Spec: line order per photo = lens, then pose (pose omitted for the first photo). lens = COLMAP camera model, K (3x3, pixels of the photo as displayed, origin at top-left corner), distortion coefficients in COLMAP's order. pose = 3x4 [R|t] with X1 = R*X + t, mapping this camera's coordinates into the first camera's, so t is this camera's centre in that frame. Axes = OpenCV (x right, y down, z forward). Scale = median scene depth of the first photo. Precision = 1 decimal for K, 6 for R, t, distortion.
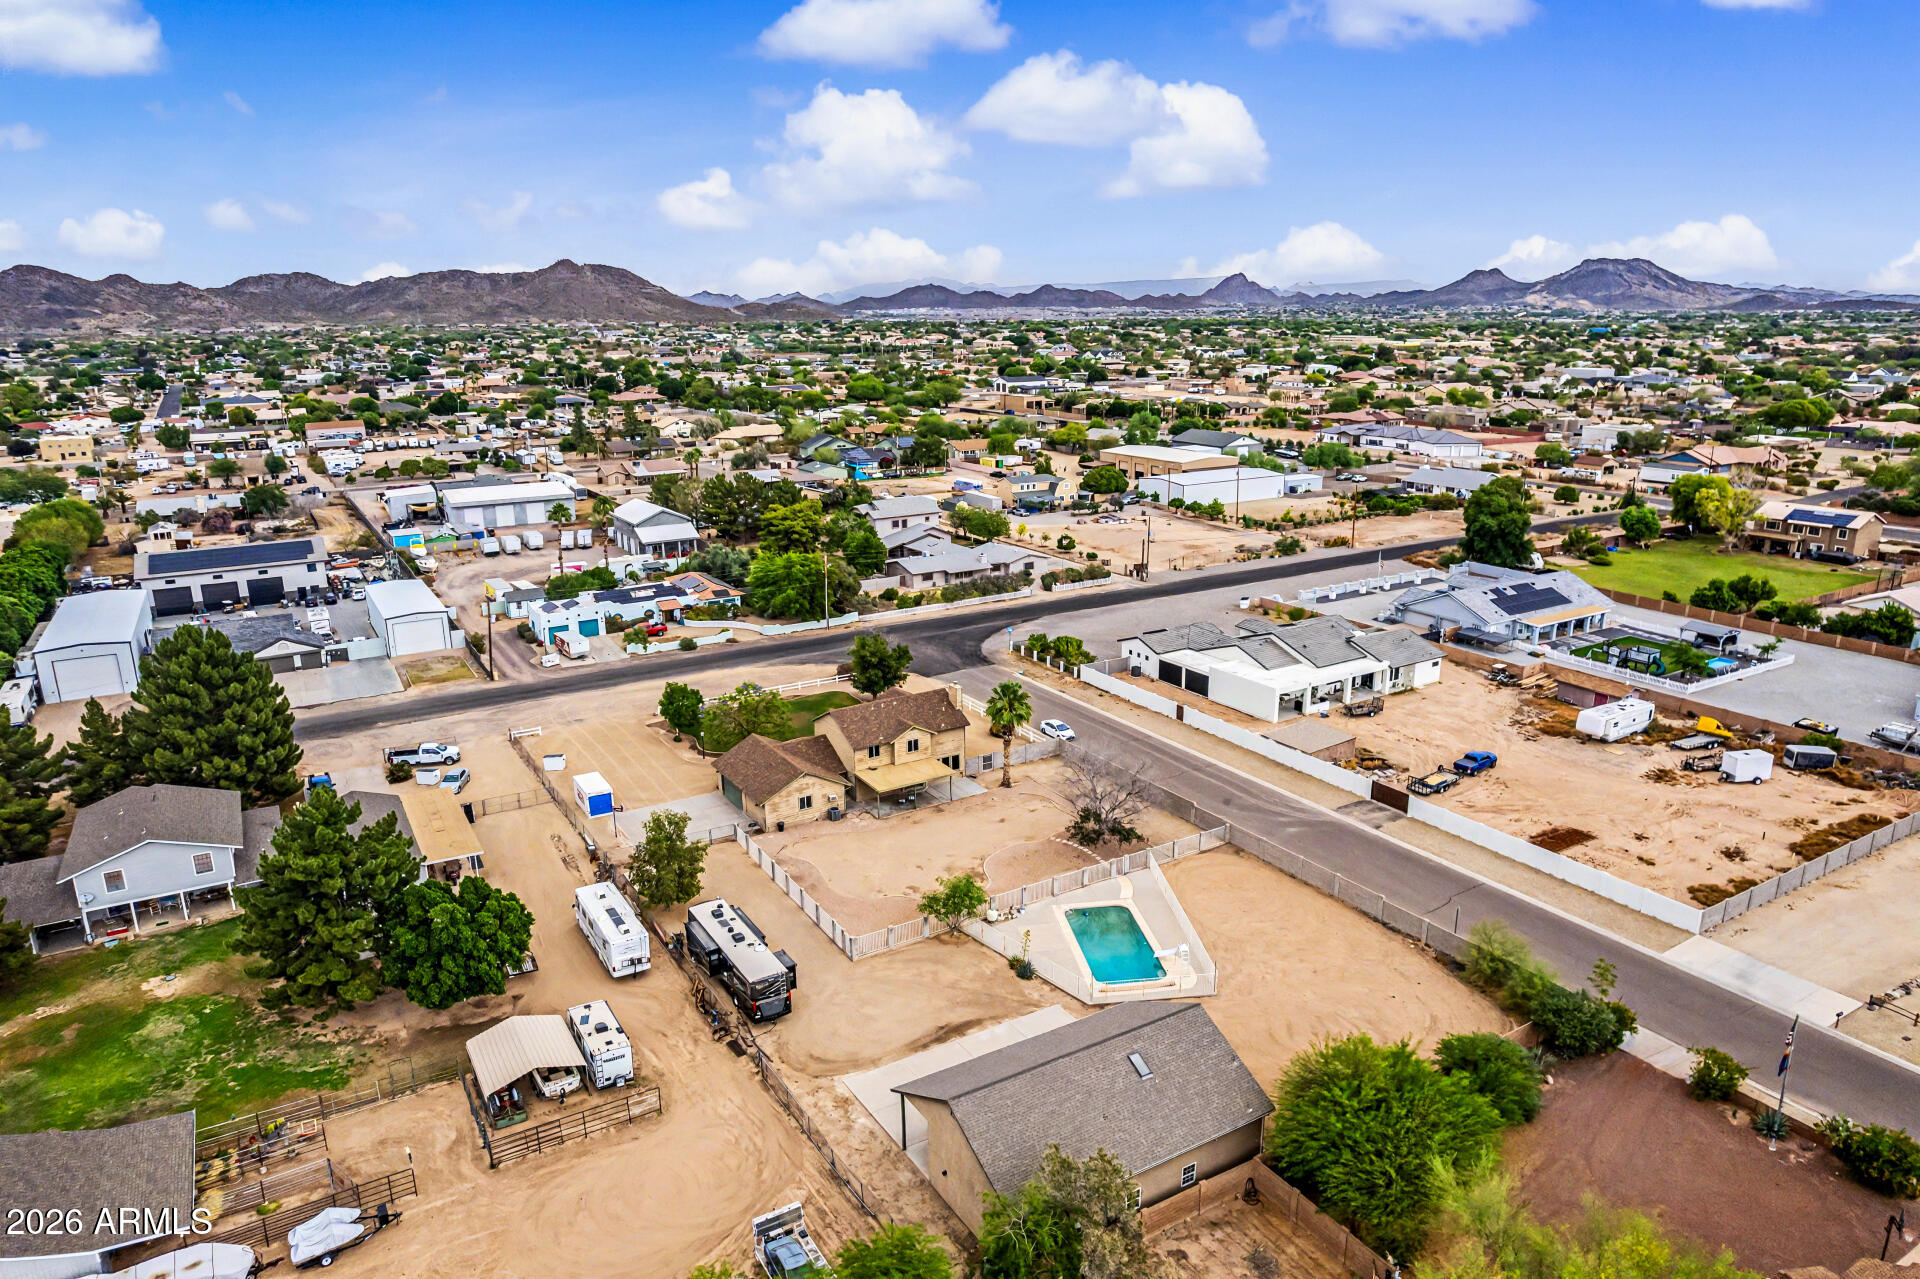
lens RADIAL K [[1224.7, 0, 964.1], [0, 1224.7, 652.3], [0, 0, 1]] dist [-0.070334, 0.060717]
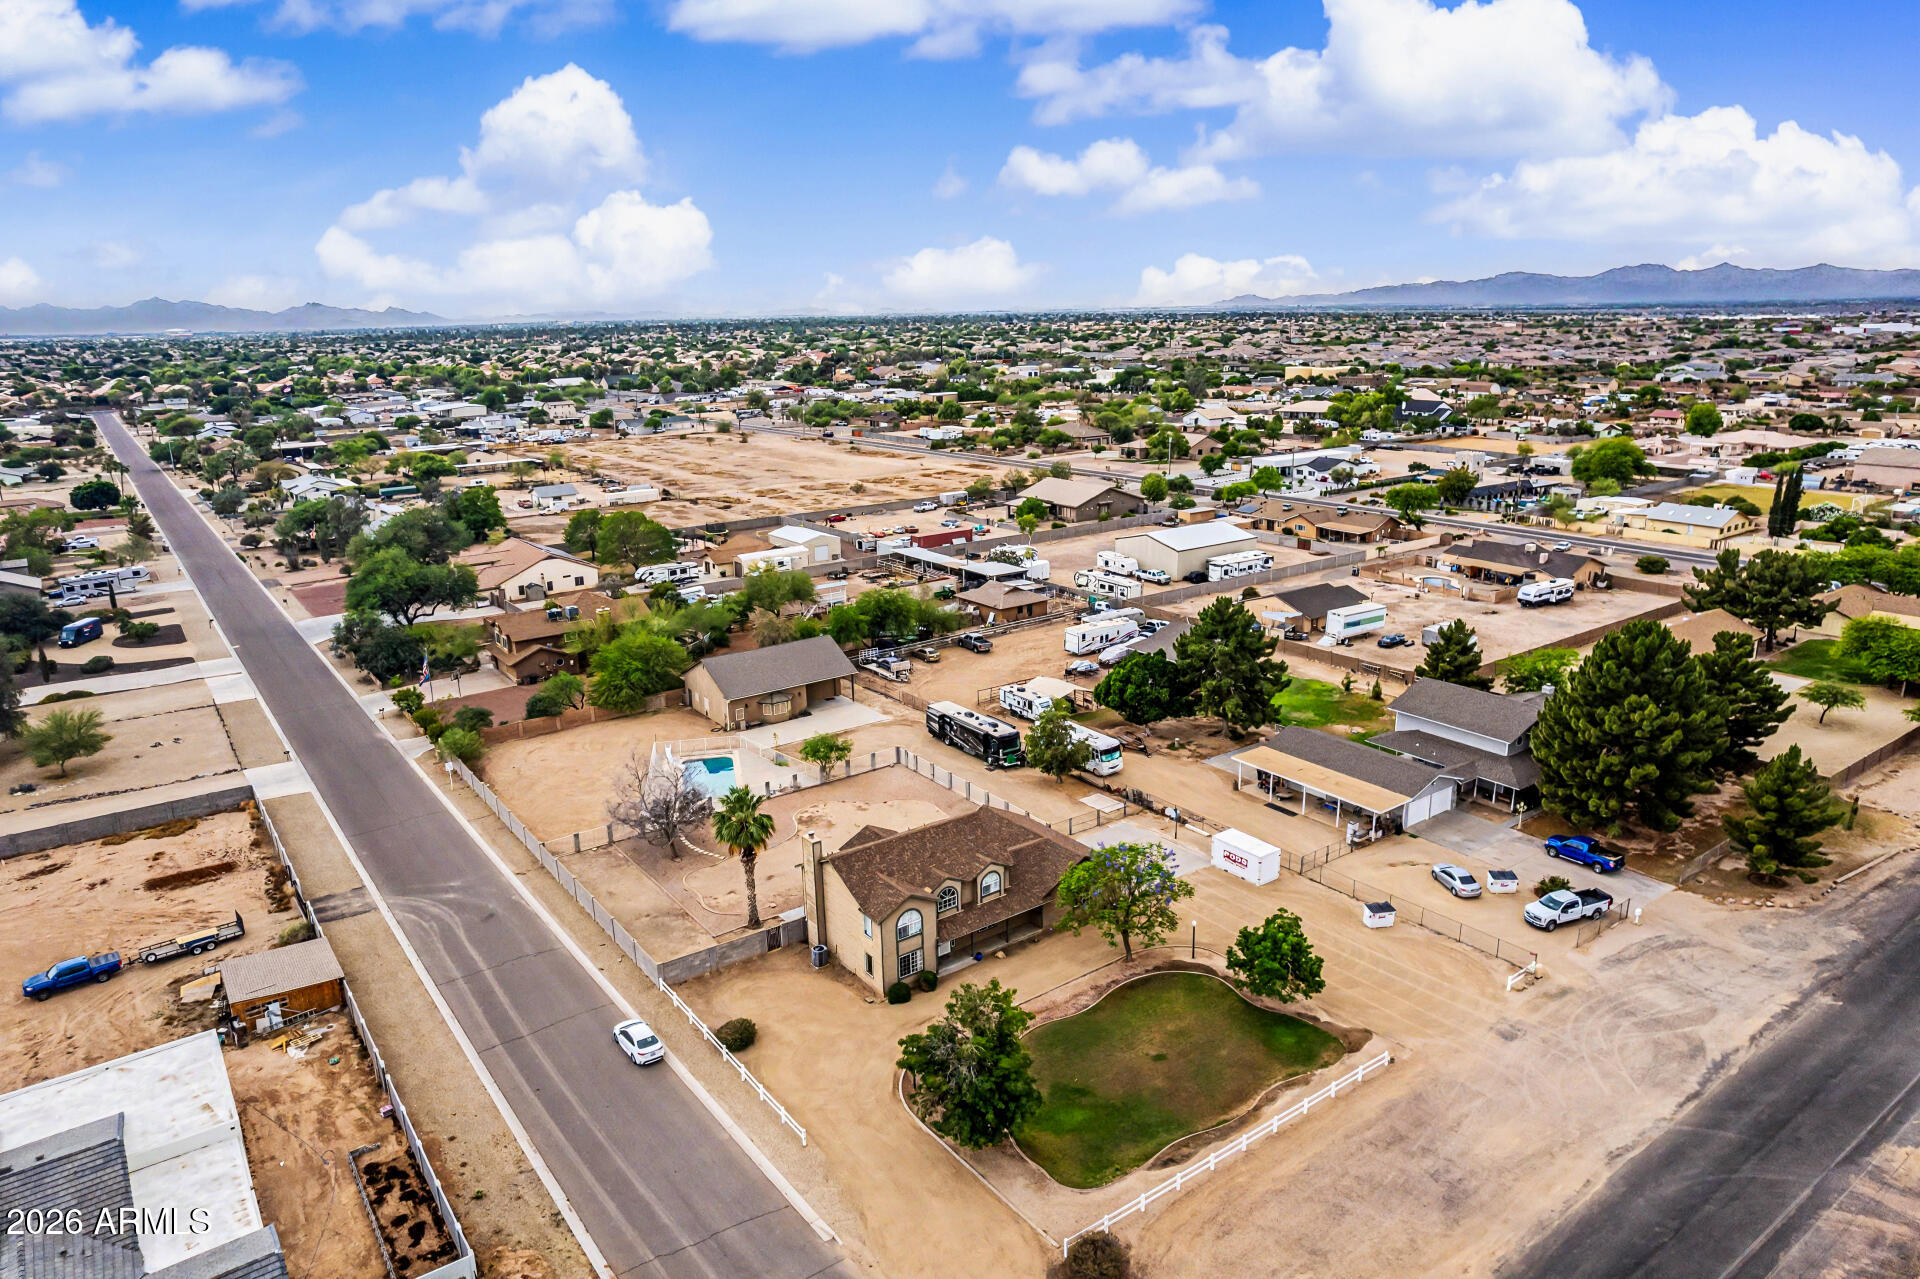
lens RADIAL K [[1224.7, 0, 964.1], [0, 1224.7, 652.3], [0, 0, 1]] dist [-0.070334, 0.060717]
pose [[-0.995745, 0.051783, -0.076222, -0.048139], [0.004212, 0.851881, 0.523718, -0.444819], [0.092052, 0.521169, -0.848475, 1.596196]]
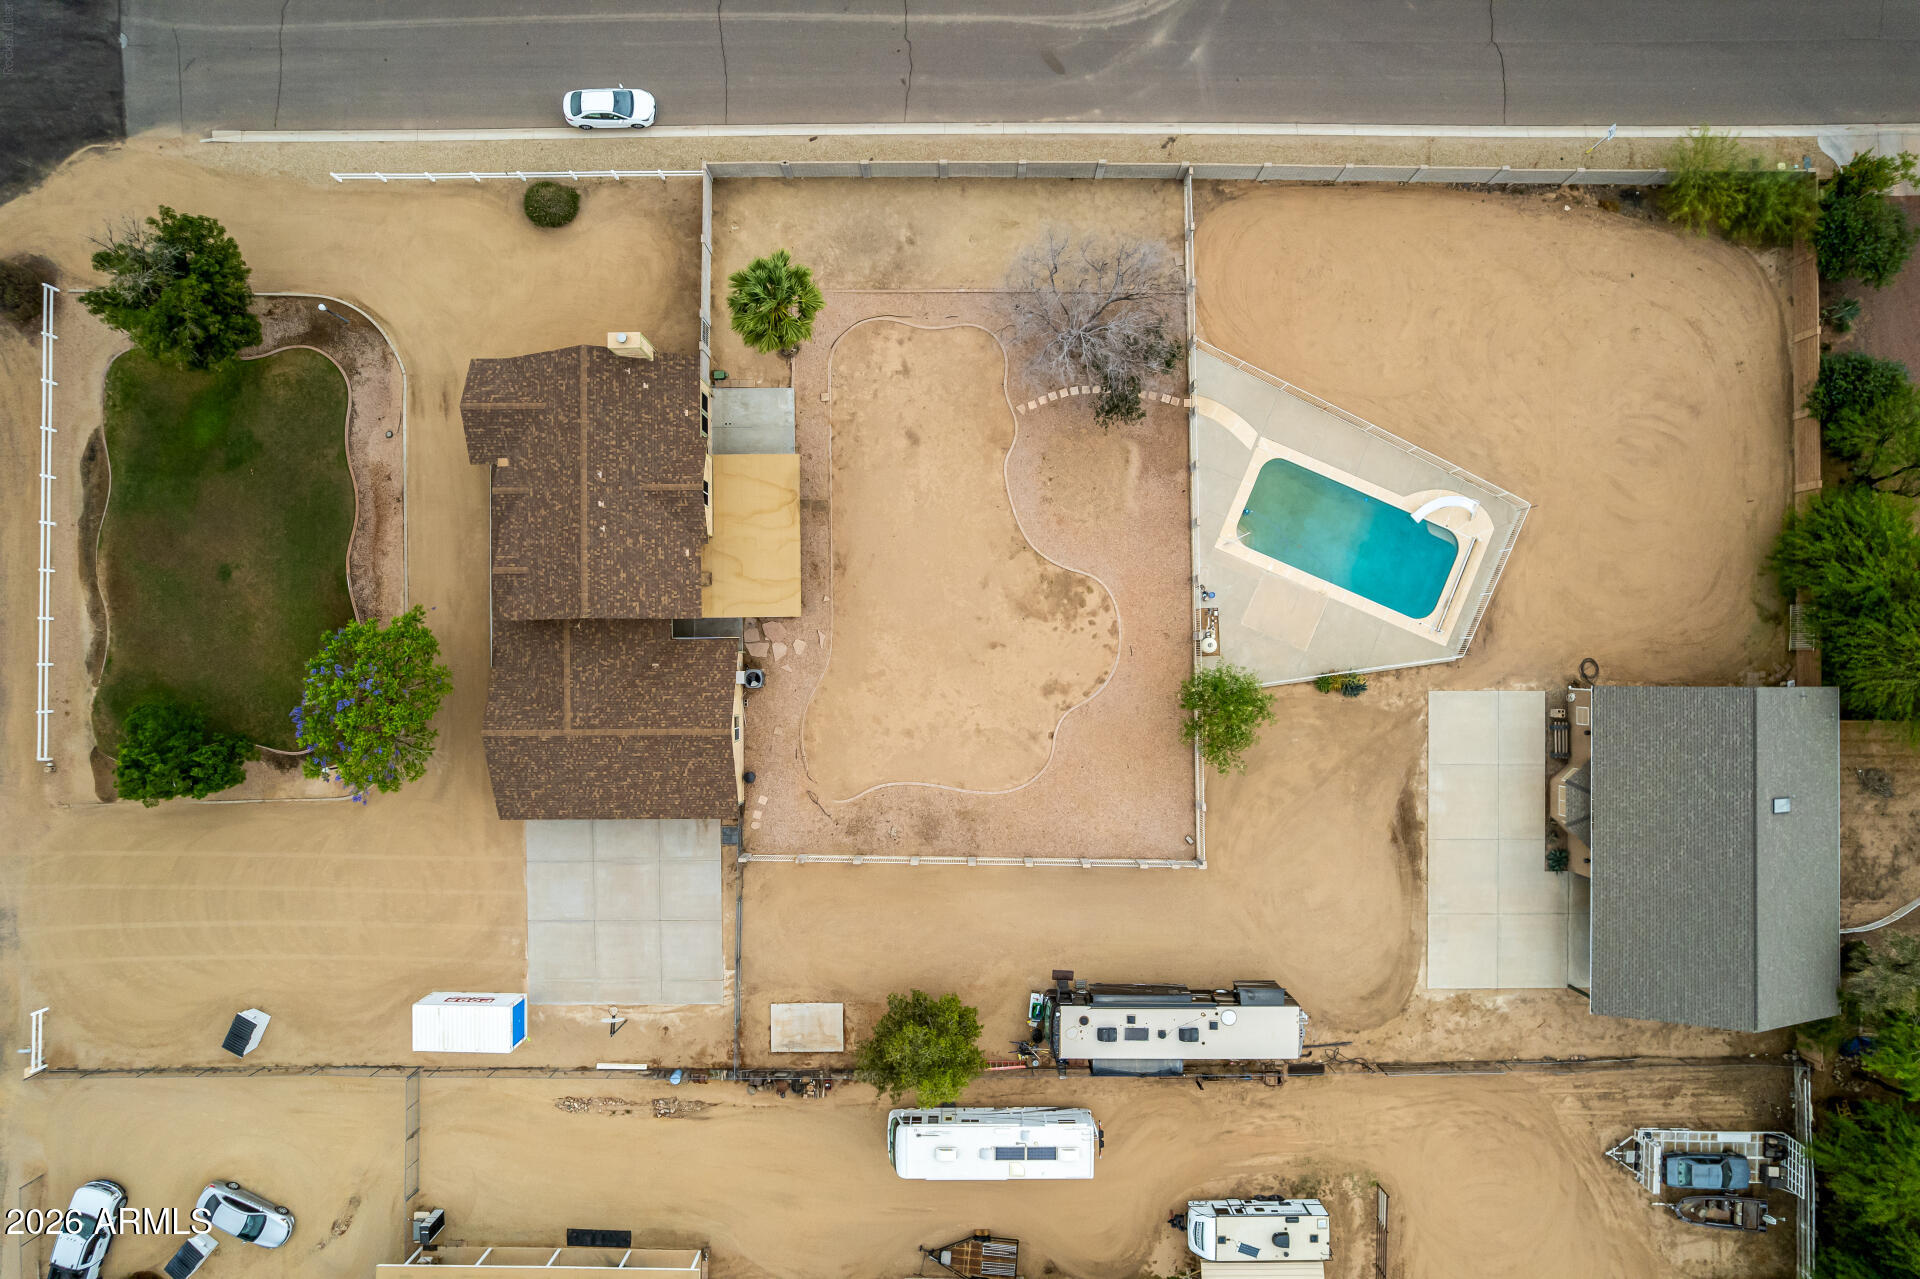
lens RADIAL K [[1224.7, 0, 964.1], [0, 1224.7, 652.3], [0, 0, 1]] dist [-0.070334, 0.060717]
pose [[0.518685, -0.854714, 0.020745, -0.052962], [0.225517, 0.160180, 0.960981, -0.381182], [-0.824687, -0.493768, 0.275835, 0.727333]]
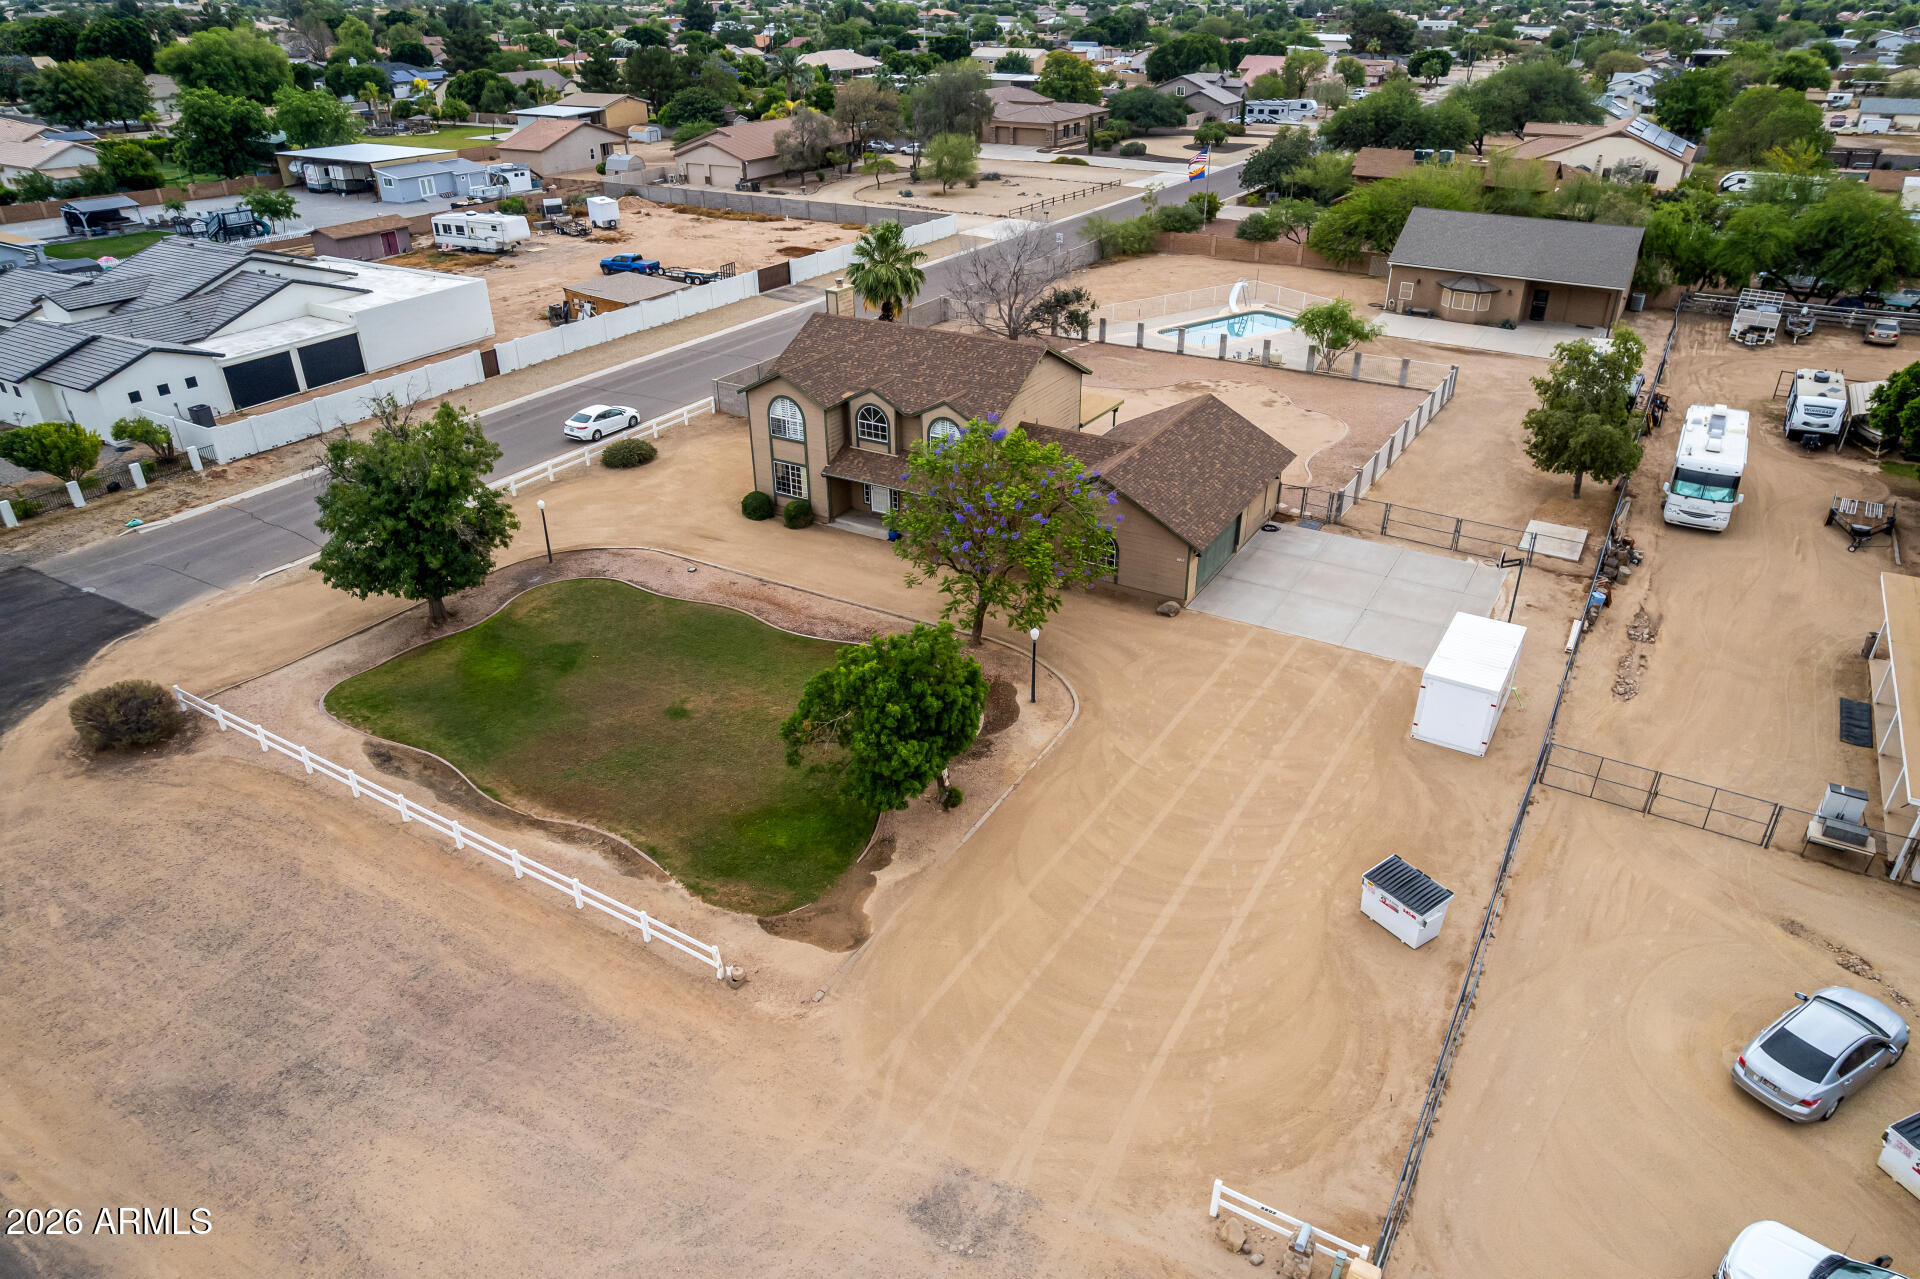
lens RADIAL K [[1224.7, 0, 964.1], [0, 1224.7, 652.3], [0, 0, 1]] dist [-0.070334, 0.060717]
pose [[-0.463717, -0.419667, 0.780286, -0.503165], [0.249894, 0.782990, 0.569631, -0.132698], [-0.850011, 0.459136, -0.258214, 1.191025]]
